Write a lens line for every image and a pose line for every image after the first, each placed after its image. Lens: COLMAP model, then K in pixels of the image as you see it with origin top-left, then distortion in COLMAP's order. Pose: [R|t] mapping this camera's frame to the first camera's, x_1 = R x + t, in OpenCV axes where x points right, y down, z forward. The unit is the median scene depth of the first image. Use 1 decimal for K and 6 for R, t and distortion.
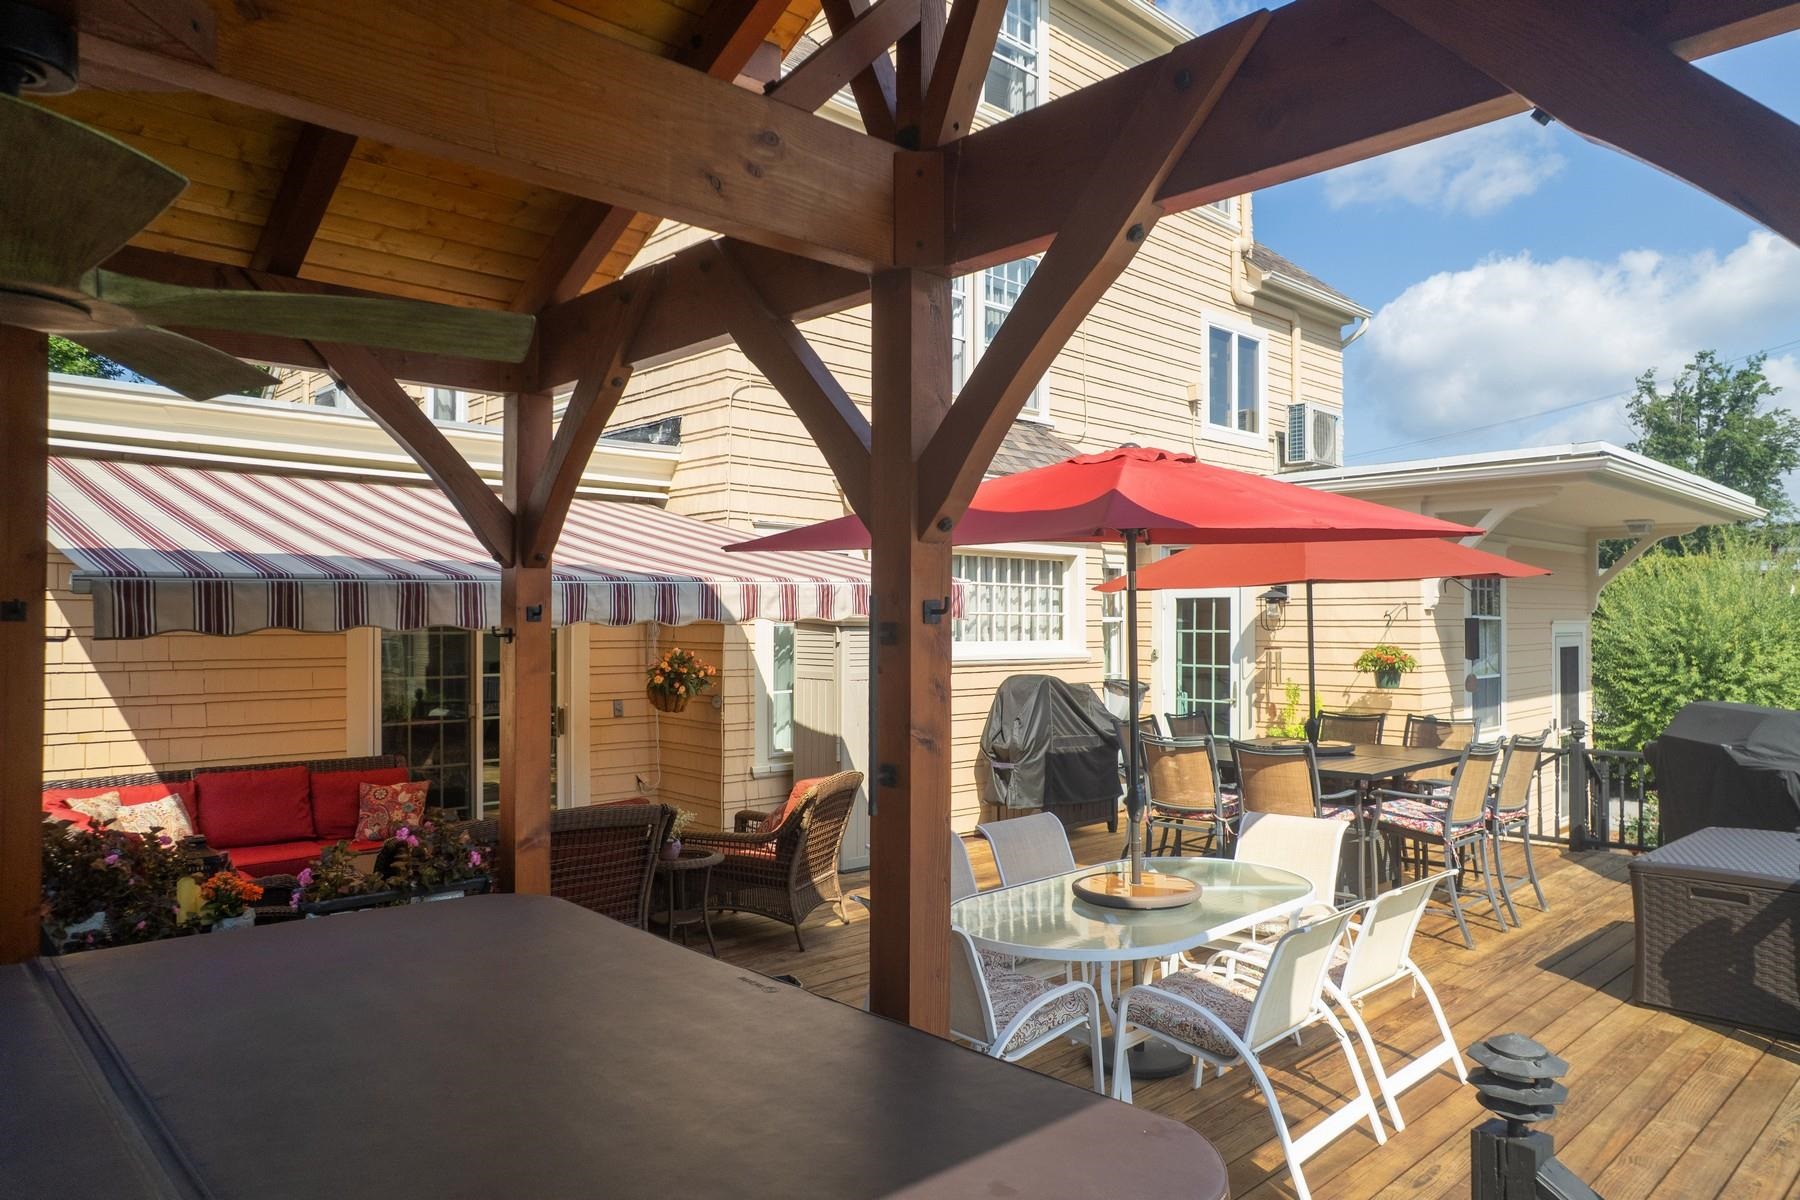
lens RADIAL K [[1149.1, 0, 895.8], [0, 1149.1, 607.0], [0, 0, 1]] dist [-0.009775, -0.000582]
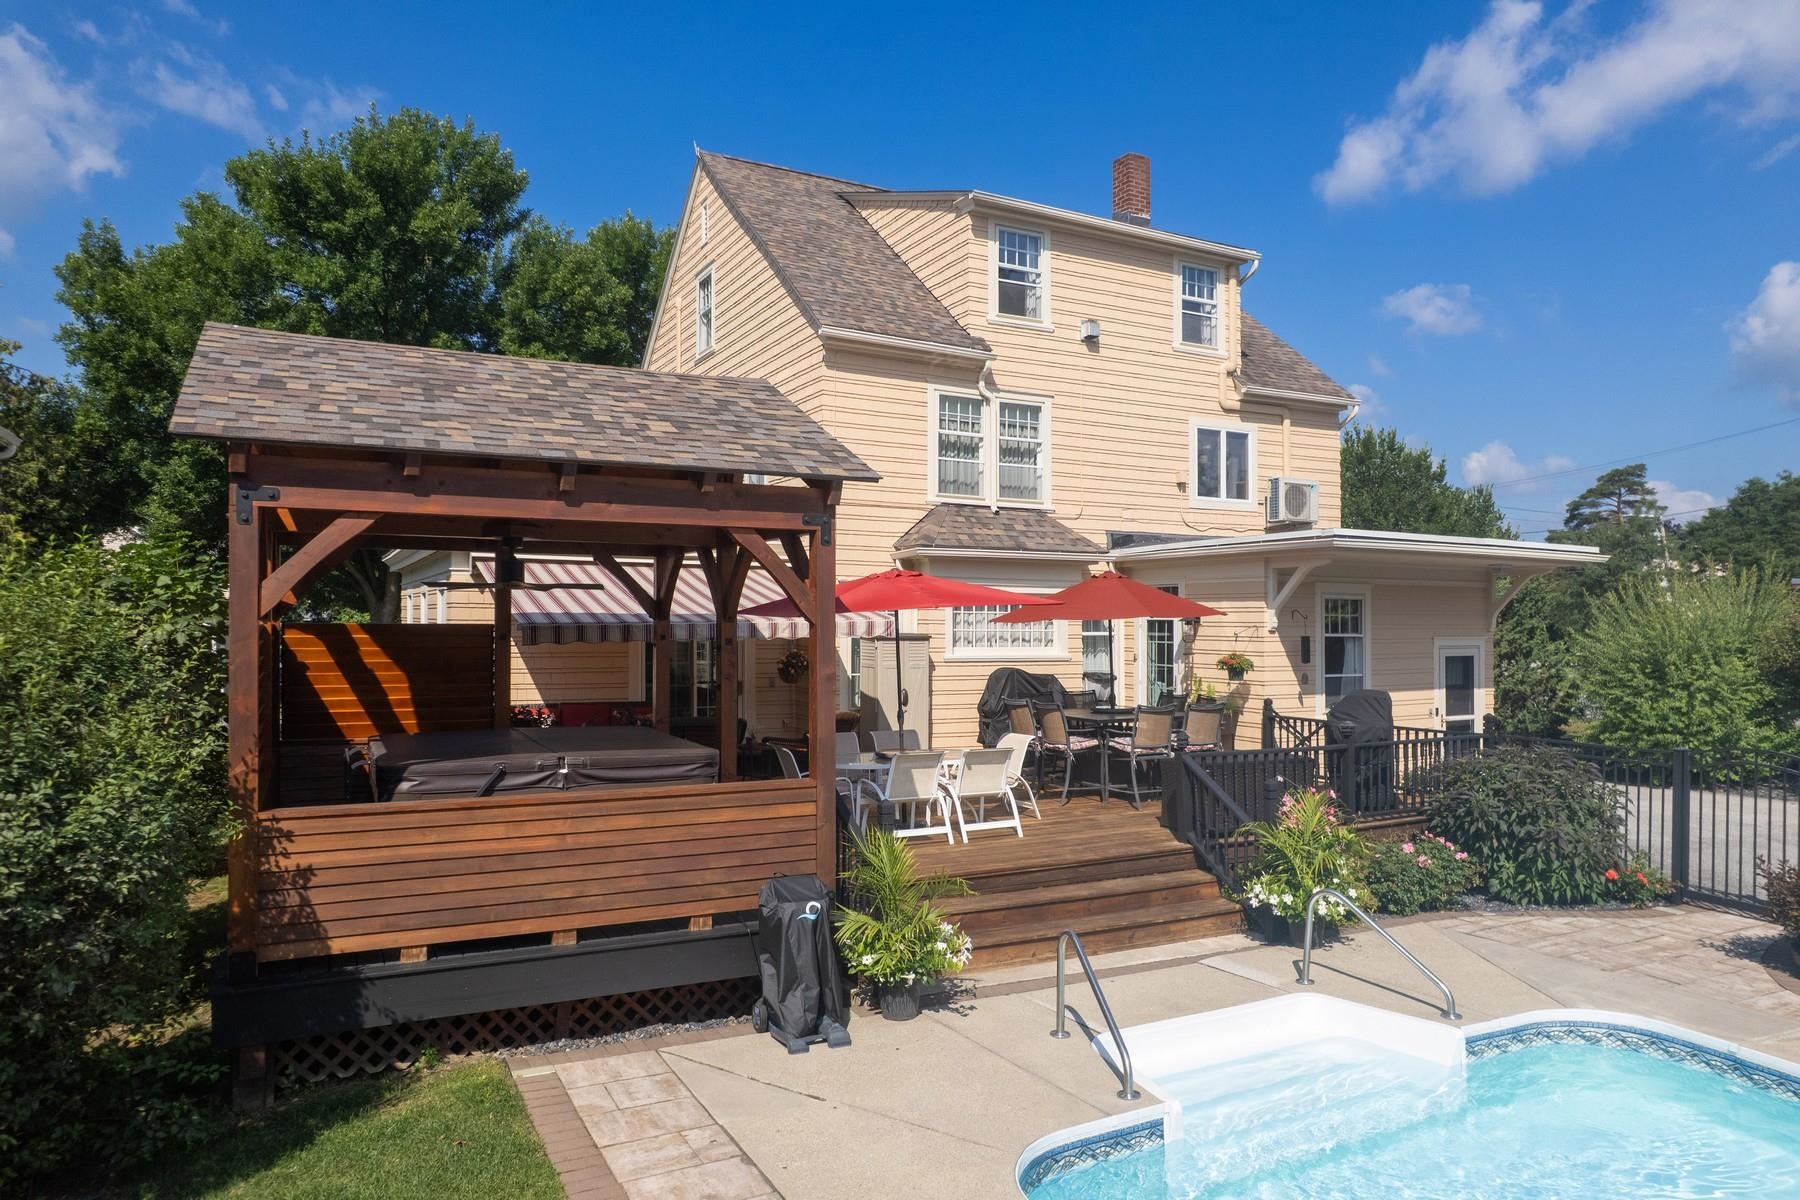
lens RADIAL K [[1149.1, 0, 908.8], [0, 1149.1, 605.0], [0, 0, 1]] dist [-0.009775, -0.000582]
pose [[0.959072, 0.001547, -0.283159, 0.368170], [-0.001896, 0.999998, -0.000961, -0.024617], [0.283157, 0.001458, 0.959072, -0.525892]]
